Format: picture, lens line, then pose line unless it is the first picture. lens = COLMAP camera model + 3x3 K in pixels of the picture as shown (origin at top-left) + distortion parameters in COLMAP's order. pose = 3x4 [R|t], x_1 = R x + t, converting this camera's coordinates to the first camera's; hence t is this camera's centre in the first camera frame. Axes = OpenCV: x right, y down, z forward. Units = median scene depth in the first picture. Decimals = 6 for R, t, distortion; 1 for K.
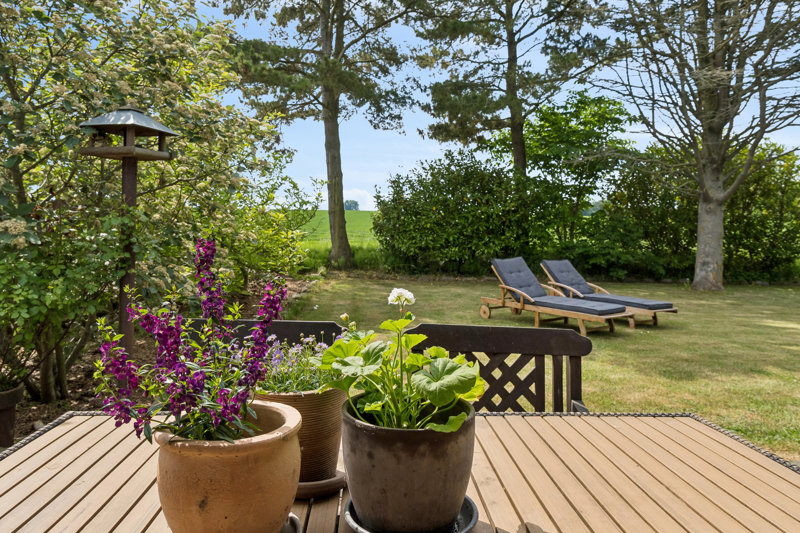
lens RADIAL K [[569.1, 0, 398.2], [0, 569.1, 236.2], [0, 0, 1]] dist [-0.002957, -0.000884]
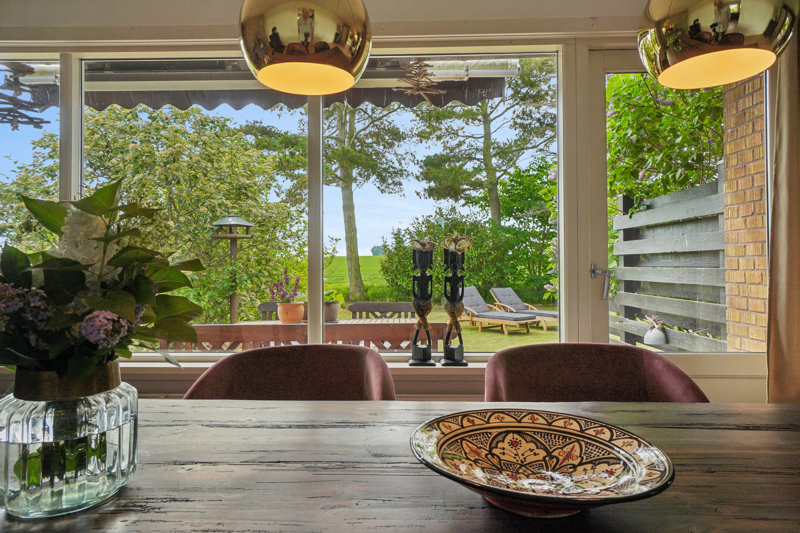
lens RADIAL K [[529.4, 0, 400.0], [0, 529.4, 266.5], [0, 0, 1]] dist [-0.000852, -0.000071]
pose [[0.998568, -0.031787, -0.043030, 0.047718], [0.030818, 0.999260, -0.023008, 0.006534], [0.043729, 0.021649, 0.998809, -0.195551]]
